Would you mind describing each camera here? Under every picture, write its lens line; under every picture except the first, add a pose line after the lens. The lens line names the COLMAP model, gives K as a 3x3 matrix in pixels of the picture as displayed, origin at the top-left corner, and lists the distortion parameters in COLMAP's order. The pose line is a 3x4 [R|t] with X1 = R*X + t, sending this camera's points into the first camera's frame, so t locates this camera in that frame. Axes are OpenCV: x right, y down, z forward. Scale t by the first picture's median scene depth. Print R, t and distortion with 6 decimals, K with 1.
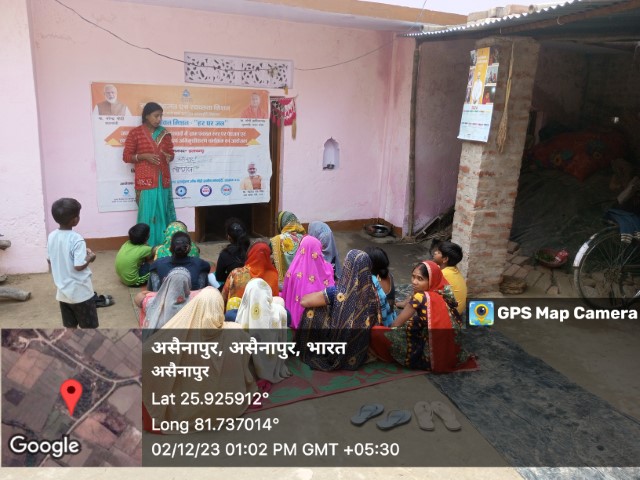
lens RADIAL K [[513.3, 0, 320.0], [0, 513.3, 240.0], [0, 0, 1]] dist [0.107114, -0.216979]
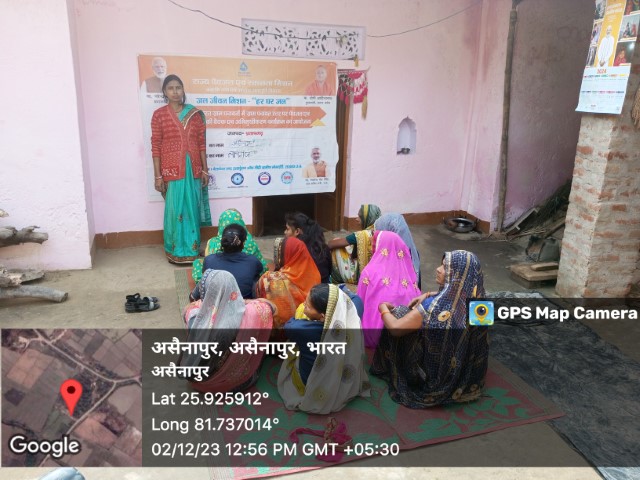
lens RADIAL K [[513.3, 0, 320.0], [0, 513.3, 240.0], [0, 0, 1]] dist [0.107114, -0.216979]
pose [[0.993427, 0.013934, -0.113614, -0.030514], [-0.011947, 0.999764, 0.018153, -0.008912], [0.113840, -0.016676, 0.993359, 0.163148]]
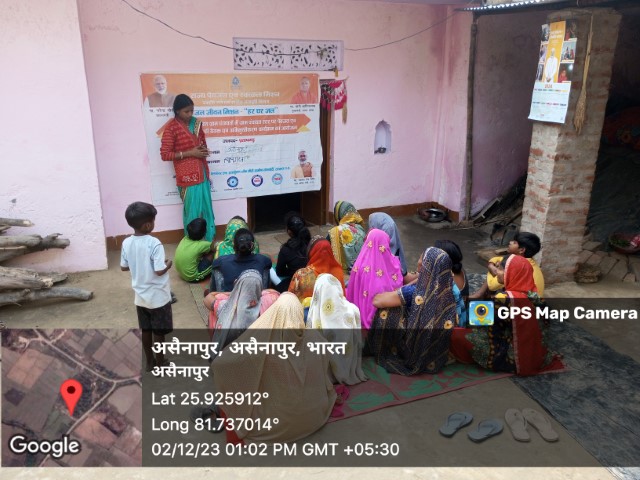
lens RADIAL K [[515.8, 0, 319.7], [0, 515.8, 237.4], [0, 0, 1]] dist [0.103241, -0.214101]
pose [[0.997987, -0.022023, -0.059480, -0.058384], [0.024410, 0.998913, 0.039706, -0.029881], [0.058541, -0.041078, 0.997439, 0.031692]]
